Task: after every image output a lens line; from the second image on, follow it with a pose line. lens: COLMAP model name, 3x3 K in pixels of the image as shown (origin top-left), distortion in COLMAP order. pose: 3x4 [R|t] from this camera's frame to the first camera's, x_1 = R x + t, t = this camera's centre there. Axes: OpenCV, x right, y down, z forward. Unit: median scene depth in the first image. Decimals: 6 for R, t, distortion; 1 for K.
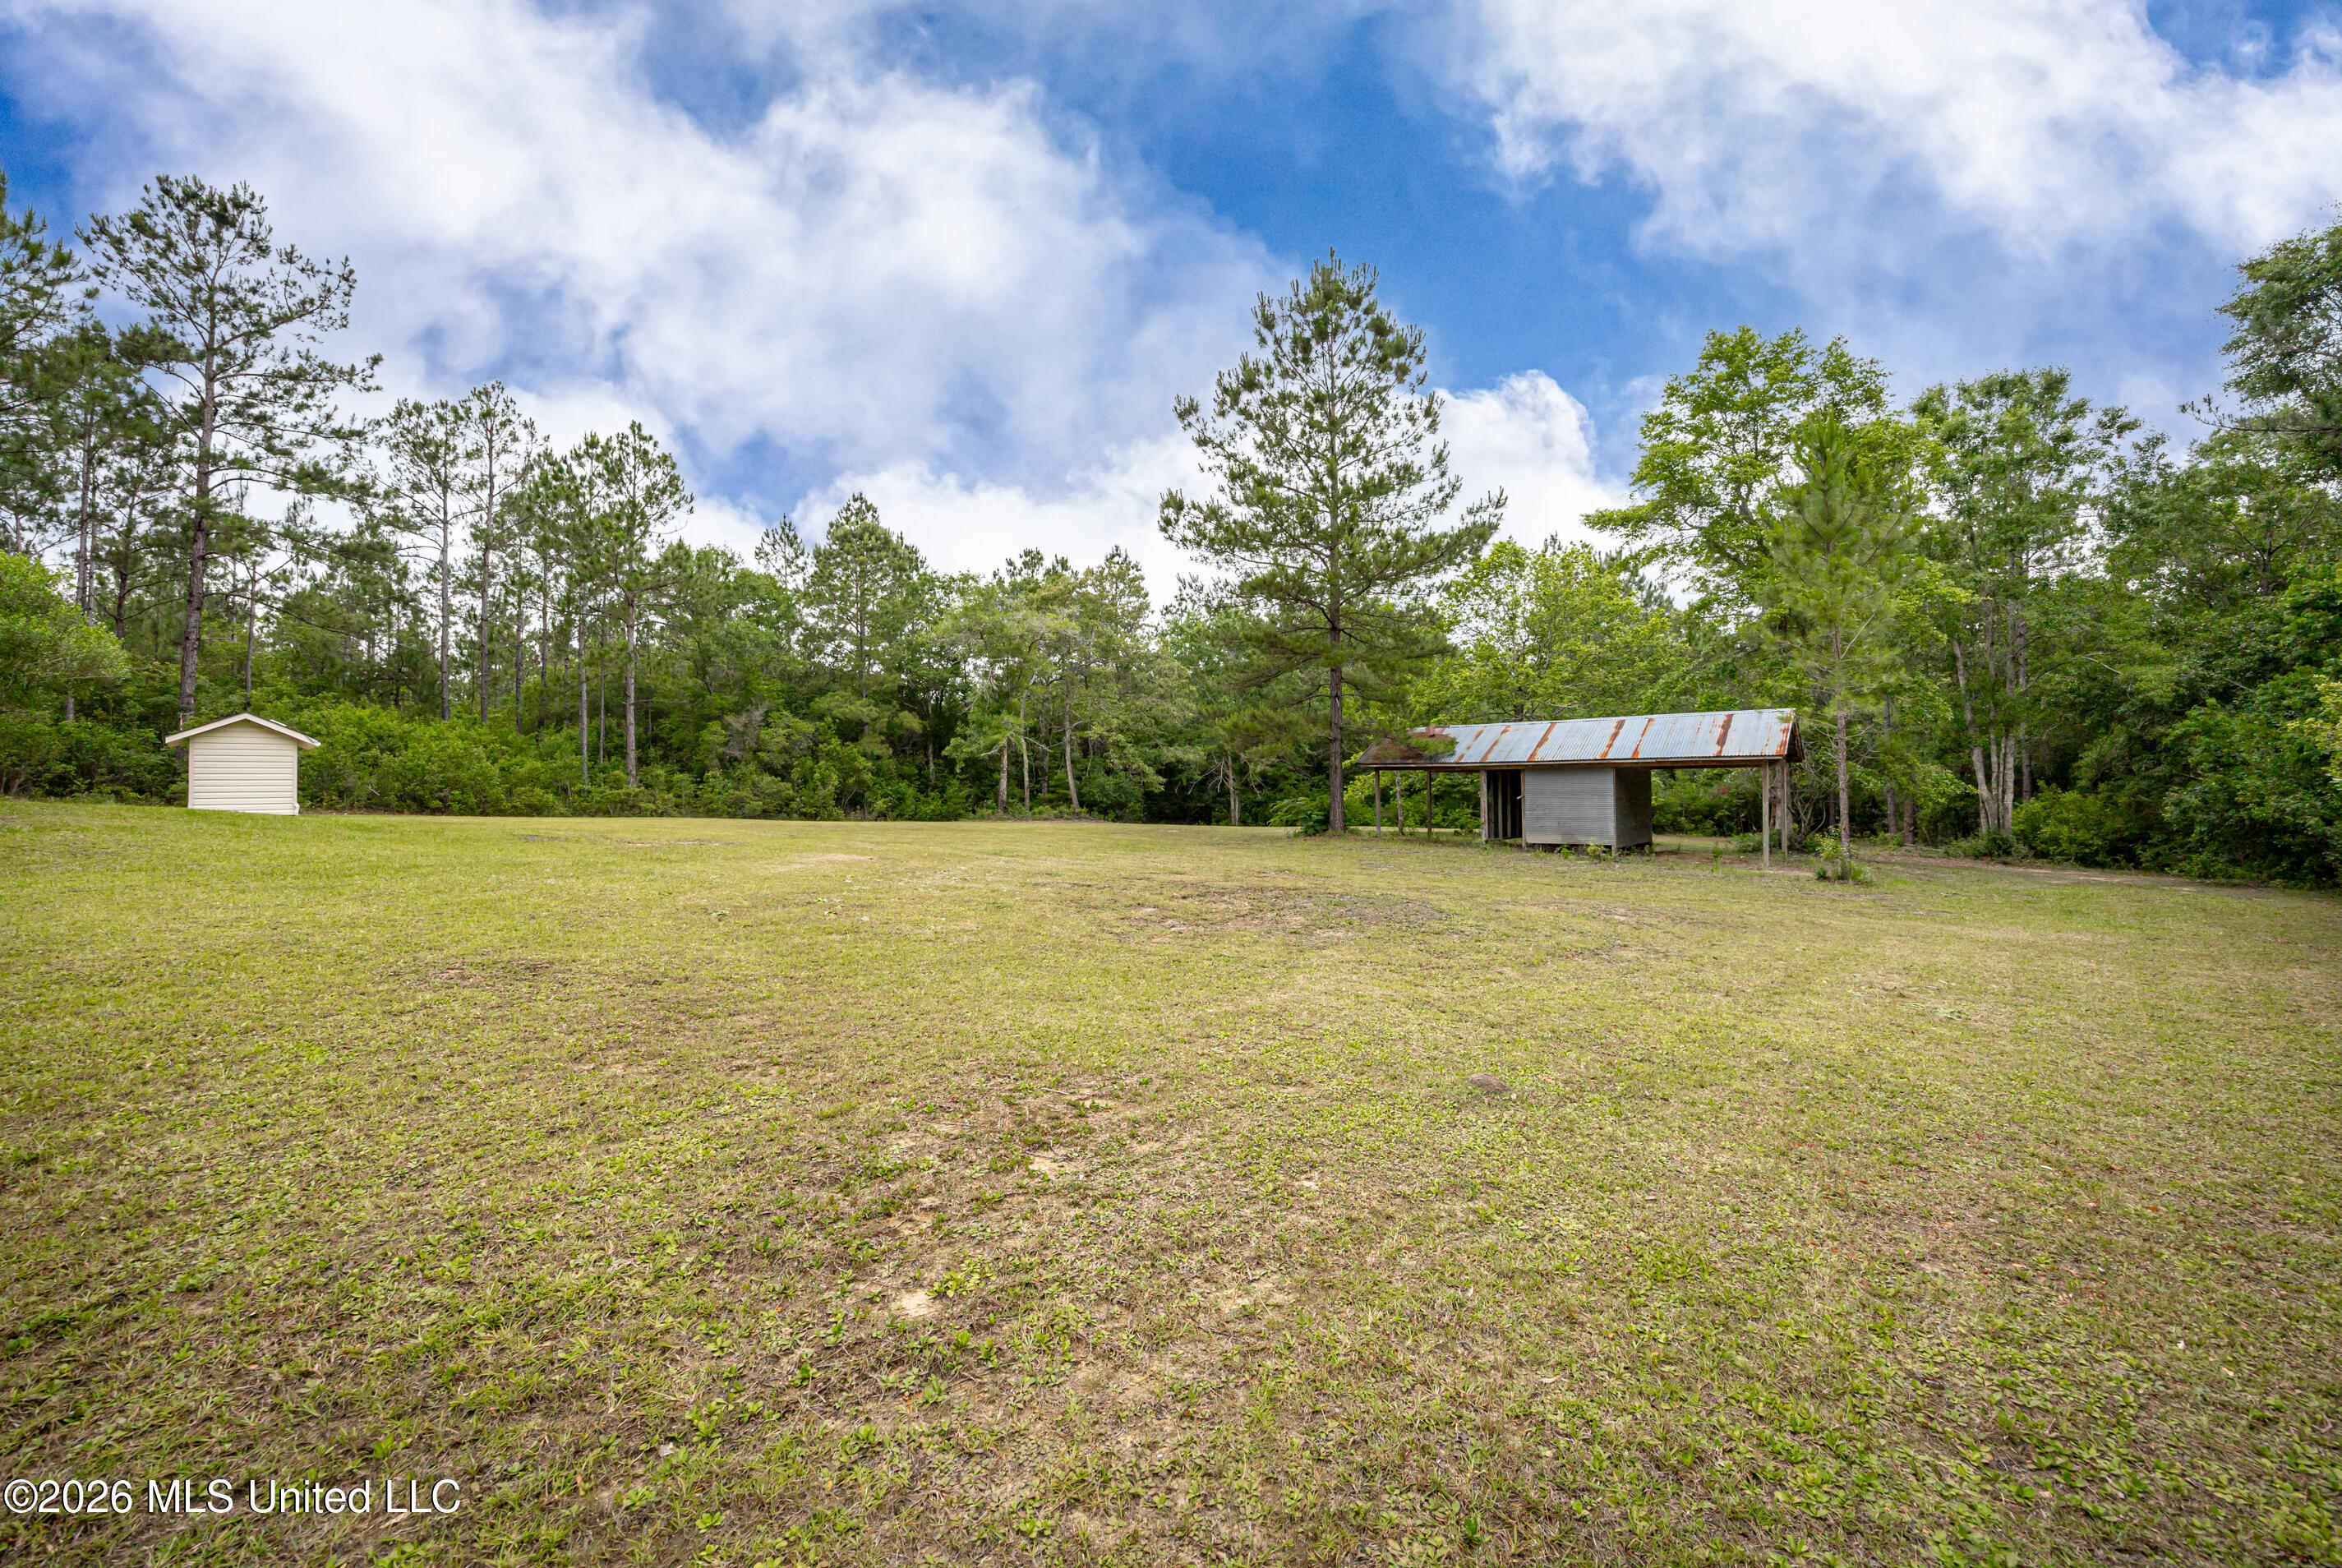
lens RADIAL K [[927.7, 0, 1177.8], [0, 927.7, 780.1], [0, 0, 1]] dist [-0.003809, -0.000458]
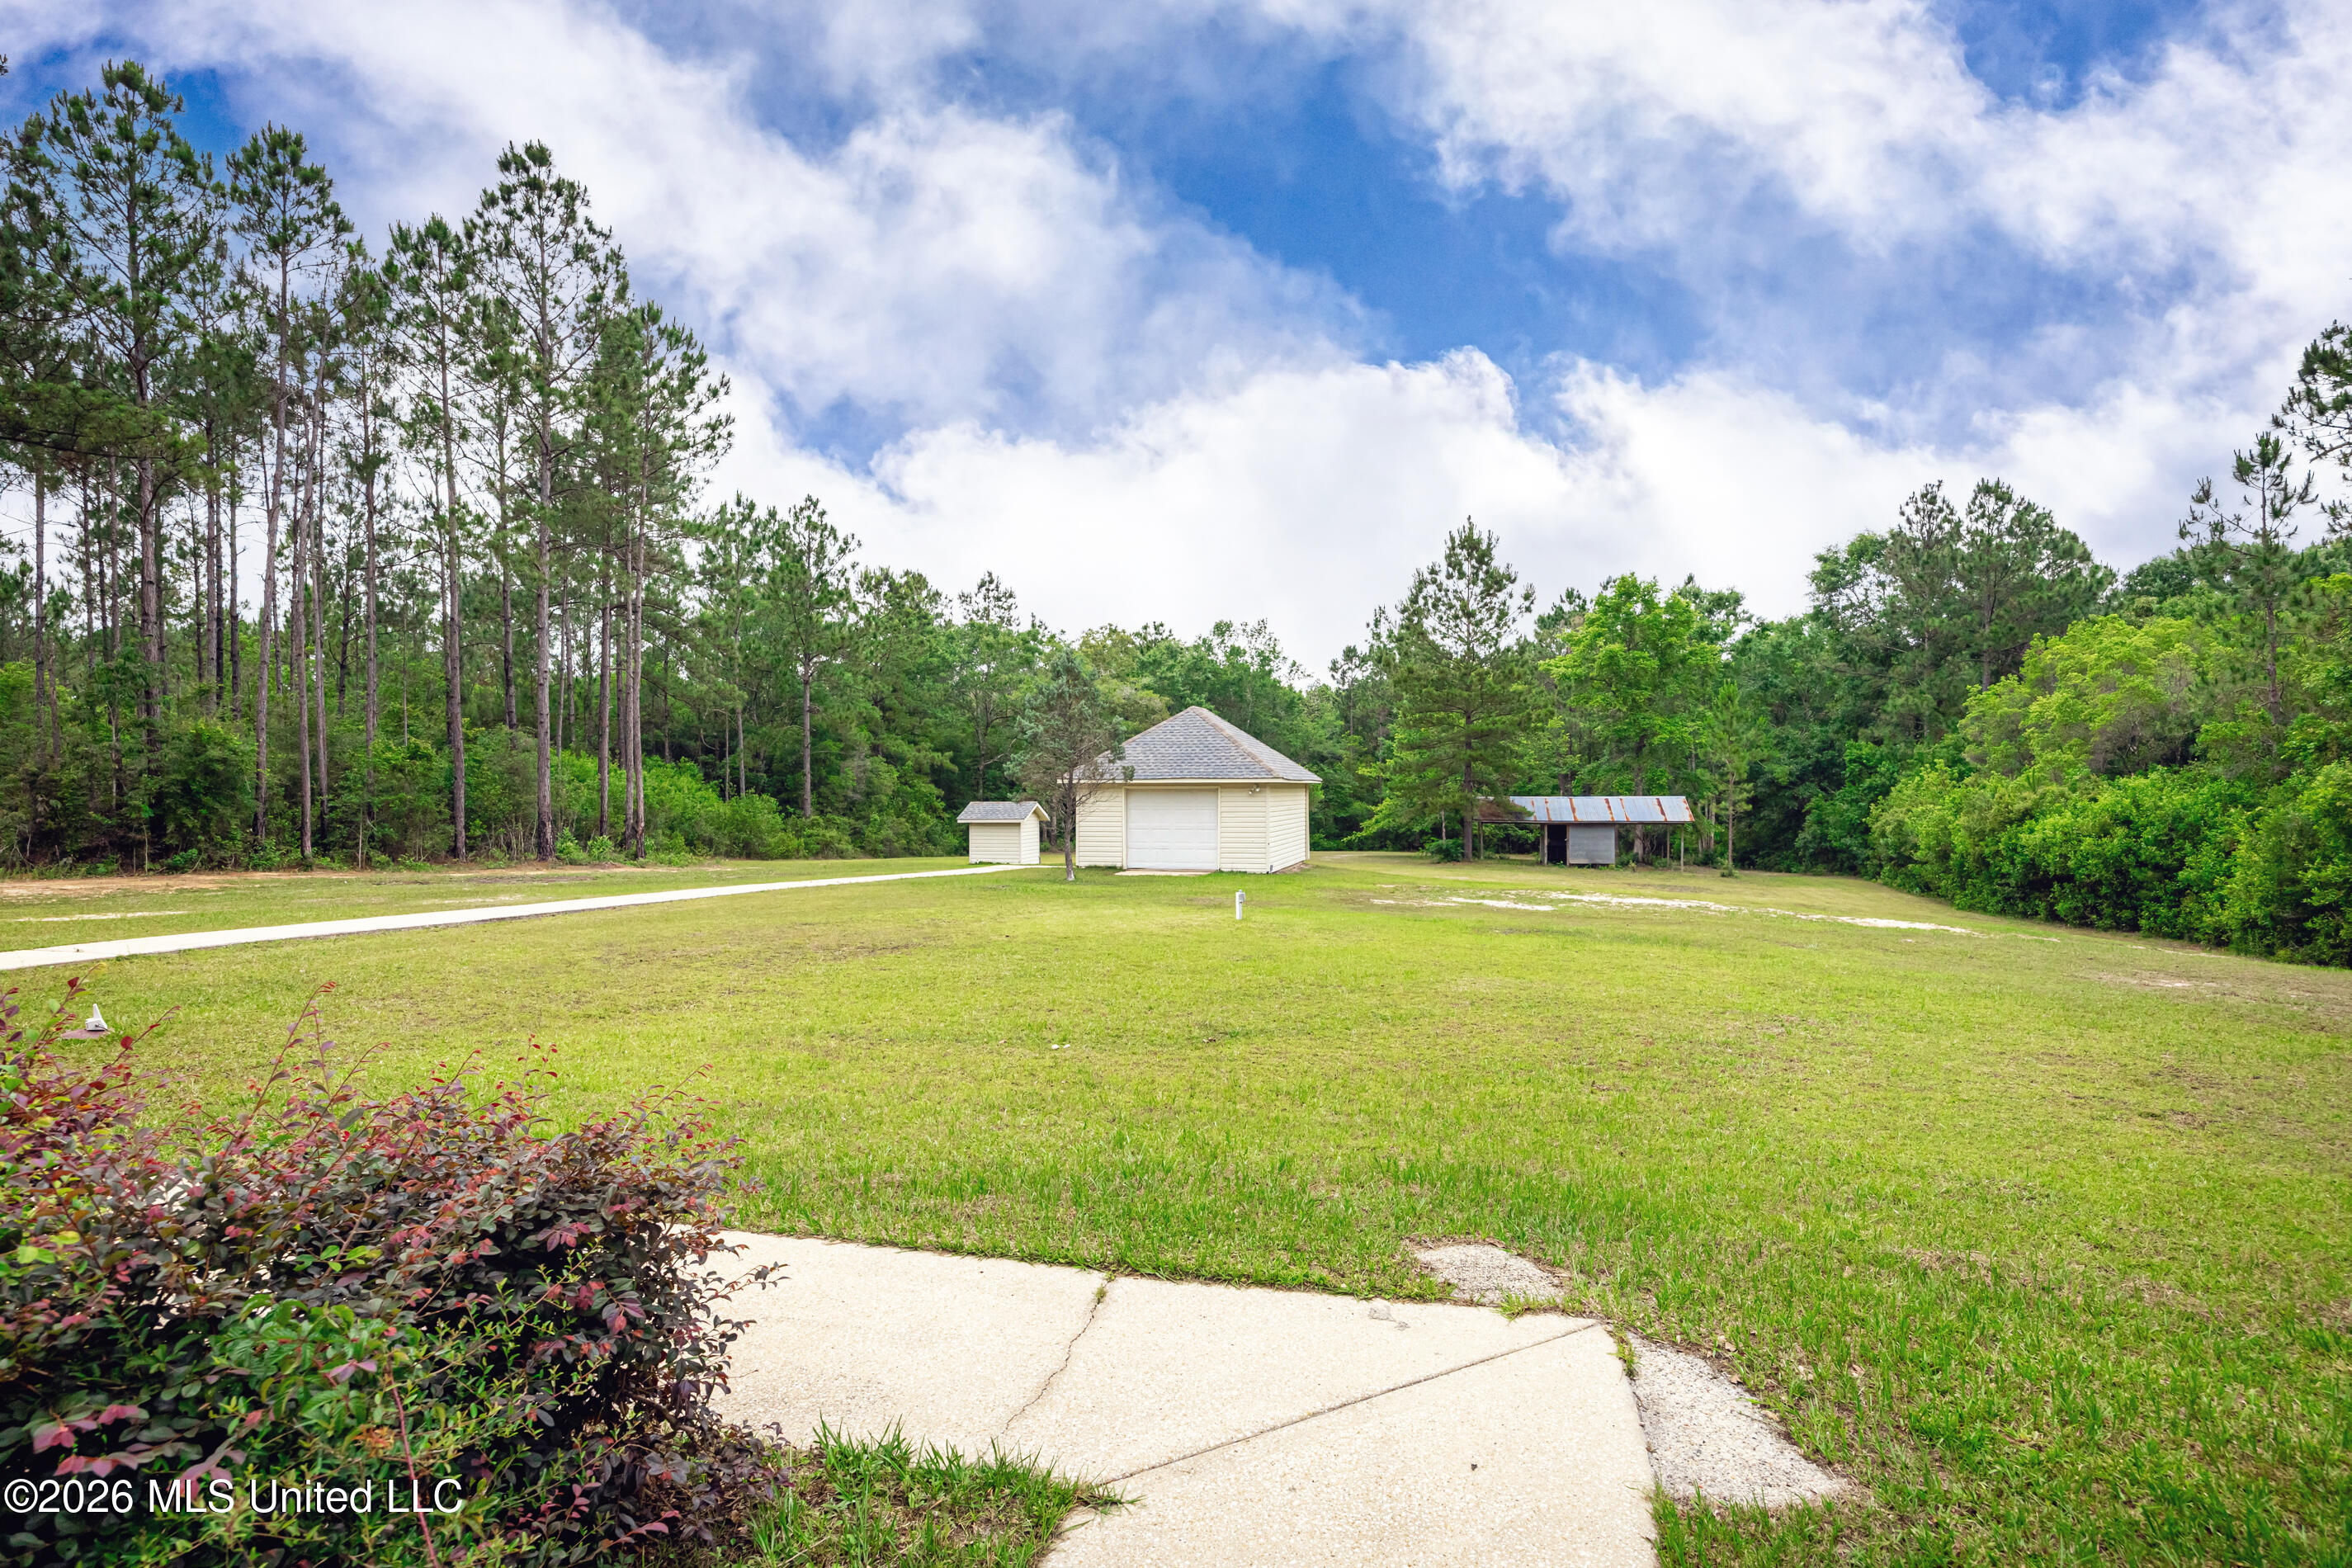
lens RADIAL K [[1236.6, 0, 1164.4], [0, 1236.6, 791.3], [0, 0, 1]] dist [0.002550, 0.000741]
pose [[0.897360, 0.004444, 0.441277, -1.468959], [-0.011745, 0.999836, 0.013814, -0.104936], [-0.441143, -0.017579, 0.897265, -0.888167]]
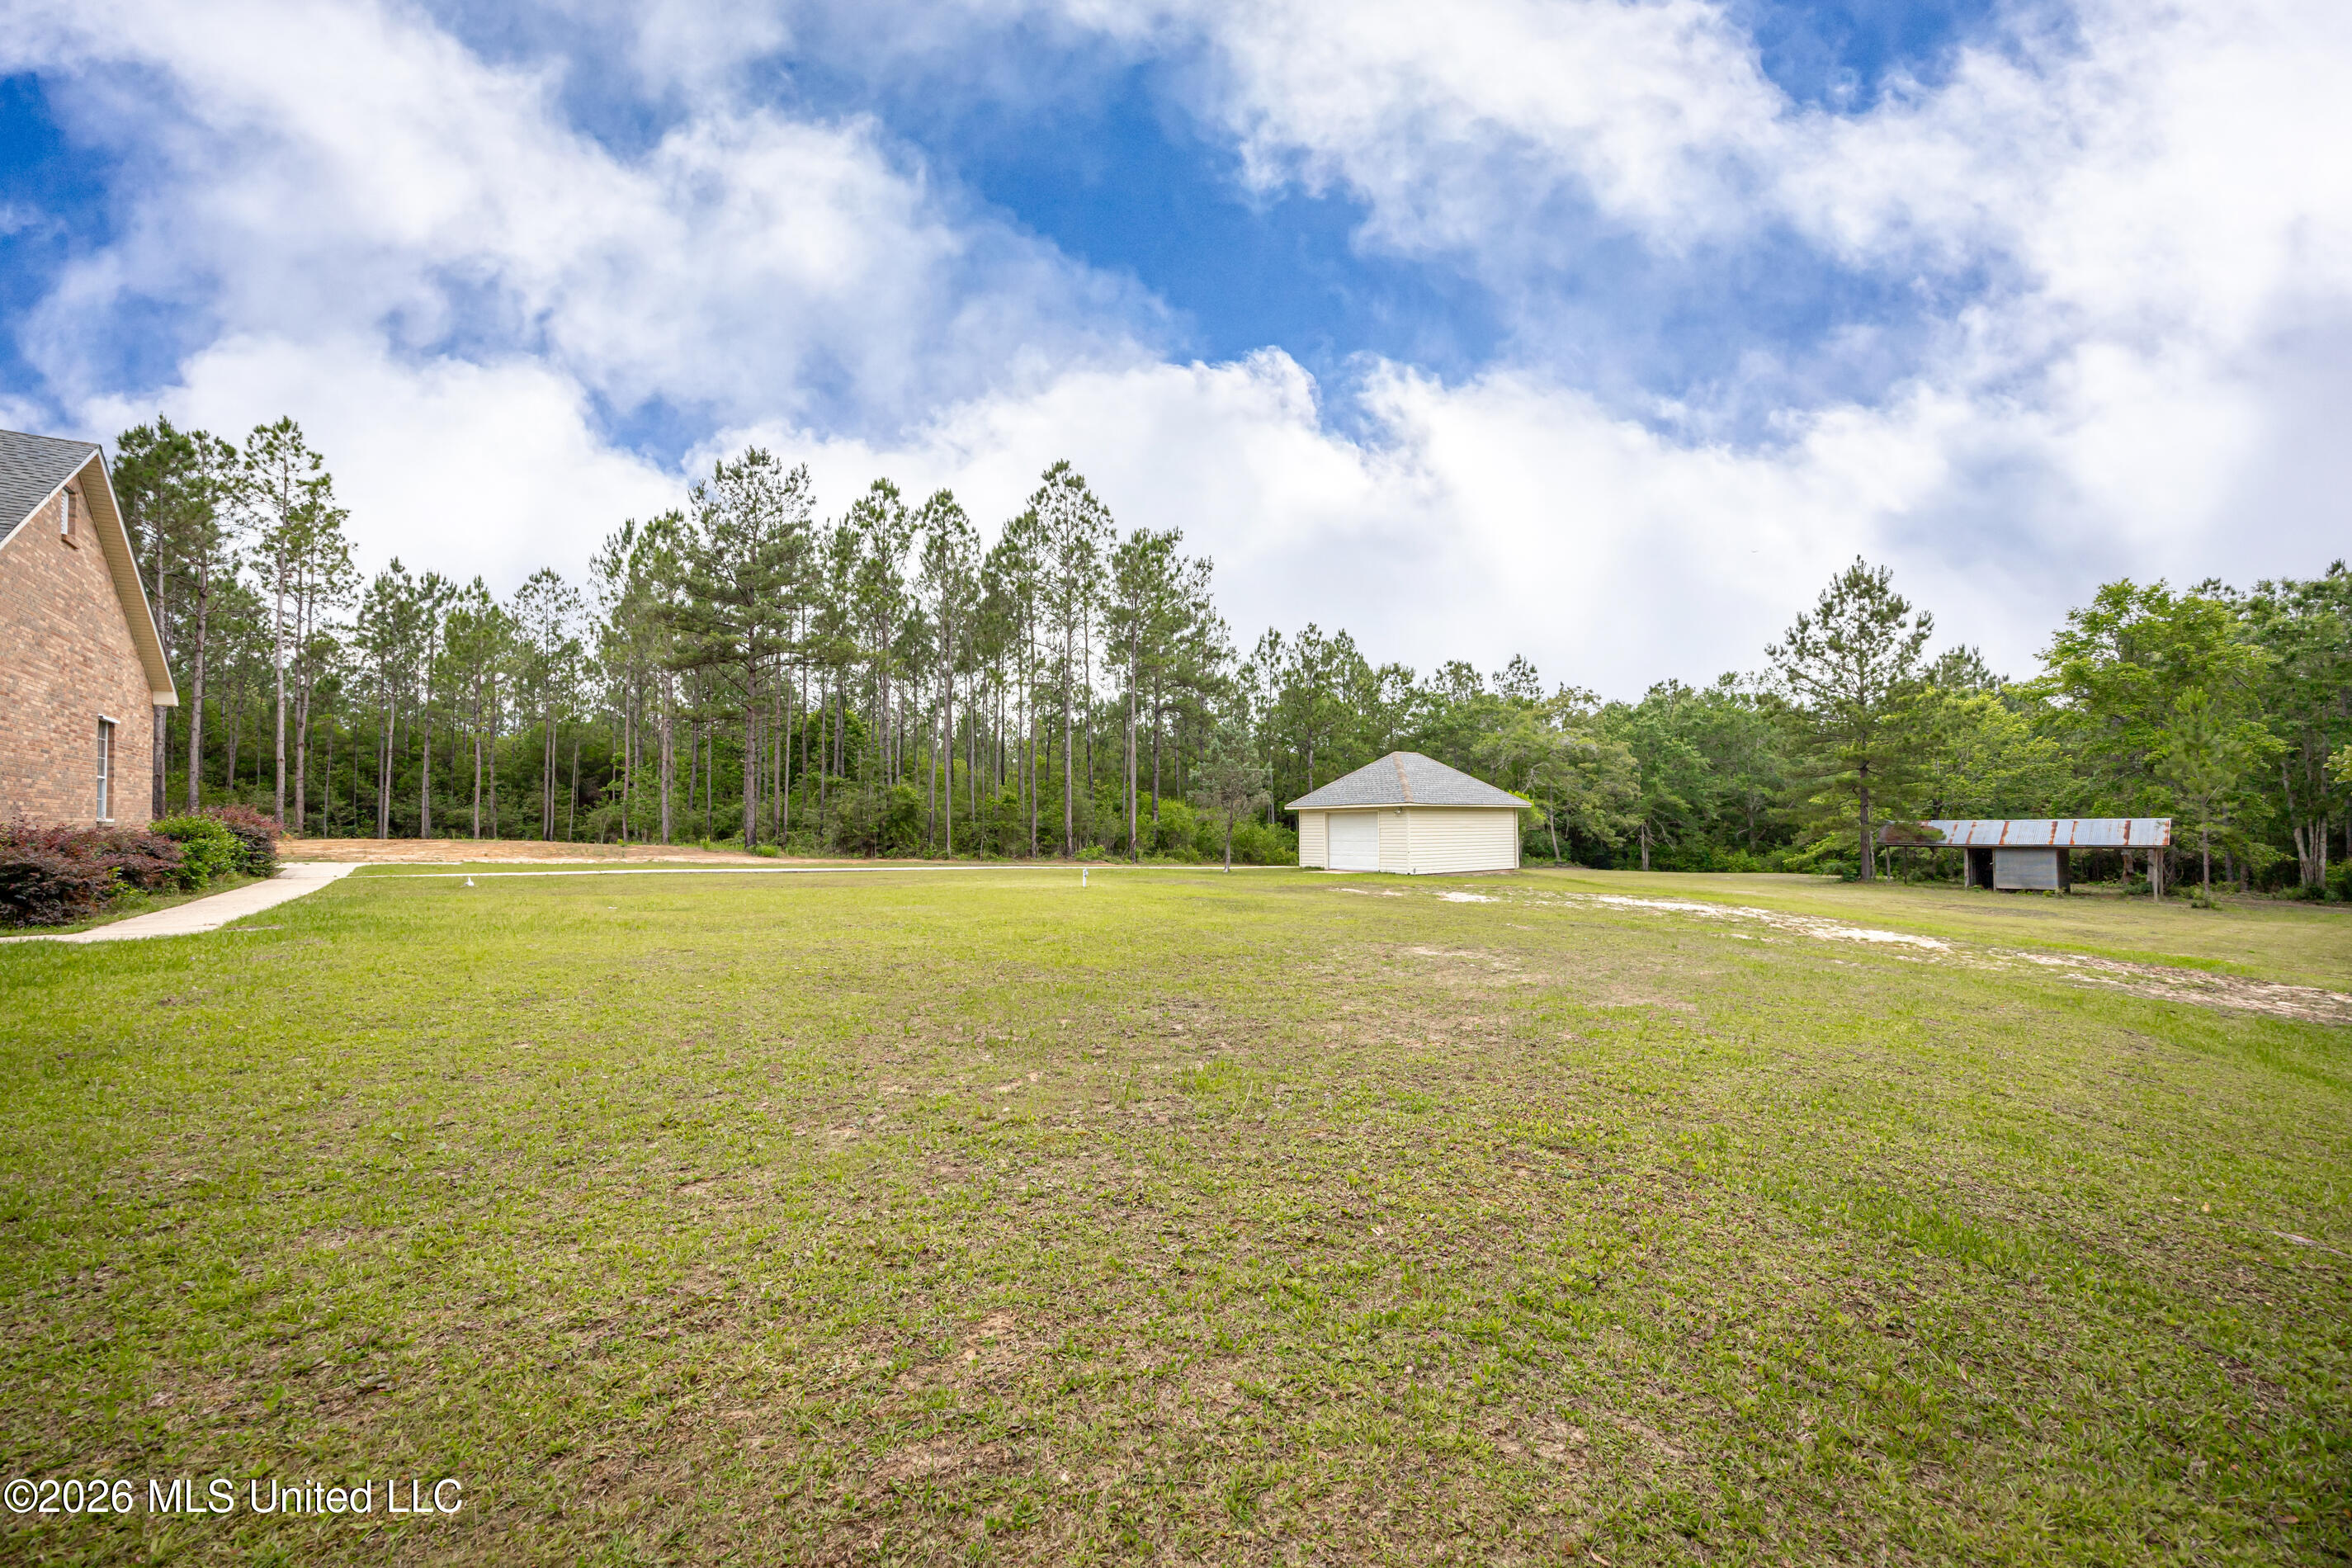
lens RADIAL K [[931.7, 0, 1156.3], [0, 931.7, 815.2], [0, 0, 1]] dist [-0.003809, -0.000458]
pose [[0.980583, -0.003648, -0.196070, -0.904350], [0.003930, 0.999992, 0.001052, -0.086863], [0.196064, -0.001802, 0.980589, -1.146508]]
